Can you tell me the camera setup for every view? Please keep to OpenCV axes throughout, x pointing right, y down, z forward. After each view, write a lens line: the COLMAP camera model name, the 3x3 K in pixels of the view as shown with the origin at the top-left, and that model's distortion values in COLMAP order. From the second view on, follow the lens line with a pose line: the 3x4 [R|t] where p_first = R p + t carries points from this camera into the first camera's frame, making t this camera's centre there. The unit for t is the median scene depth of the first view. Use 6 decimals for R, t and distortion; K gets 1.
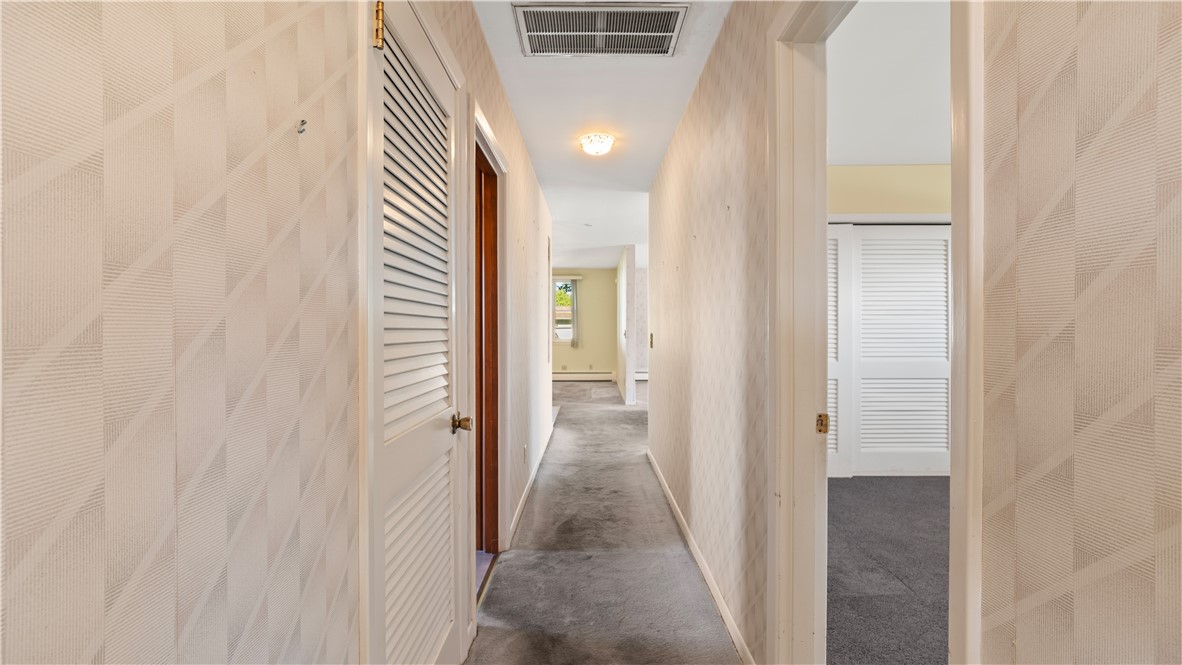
lens RADIAL K [[555.2, 0, 592.7], [0, 555.2, 330.1], [0, 0, 1]] dist [-0.011209, 0.000113]
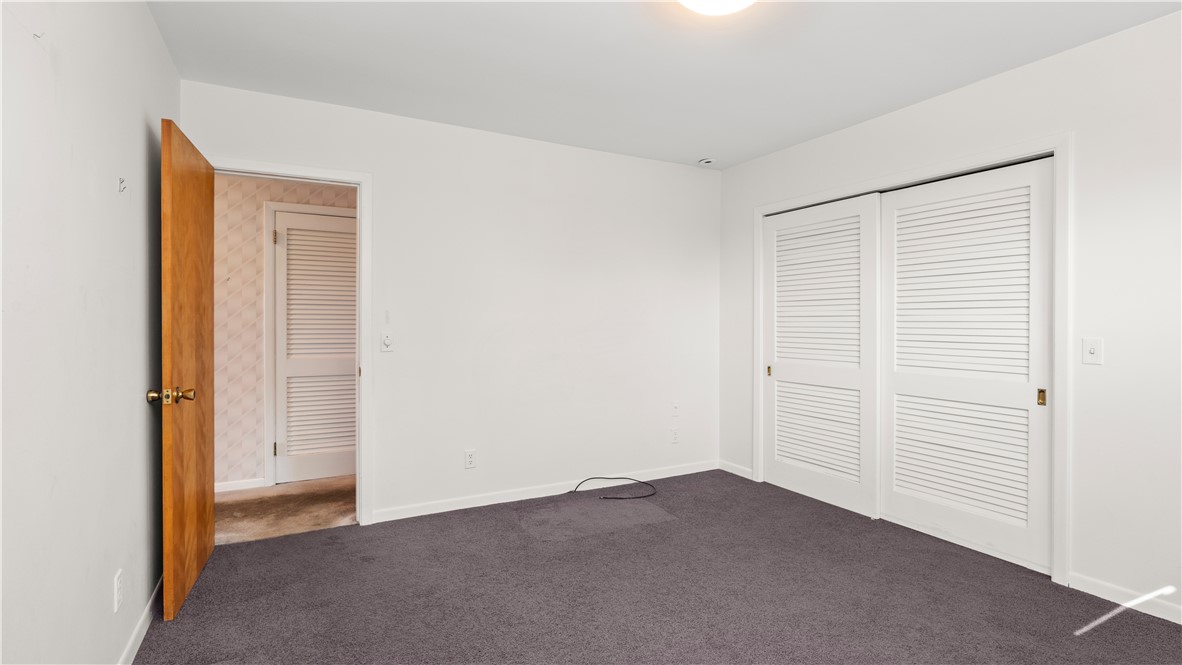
lens RADIAL K [[555.2, 0, 588.8], [0, 555.2, 328.6], [0, 0, 1]] dist [-0.011209, 0.000113]
pose [[0.466432, 0.012141, -0.884474, 0.955180], [-0.011306, 0.999906, 0.007763, -0.002349], [0.884485, 0.006379, 0.466525, 0.279857]]
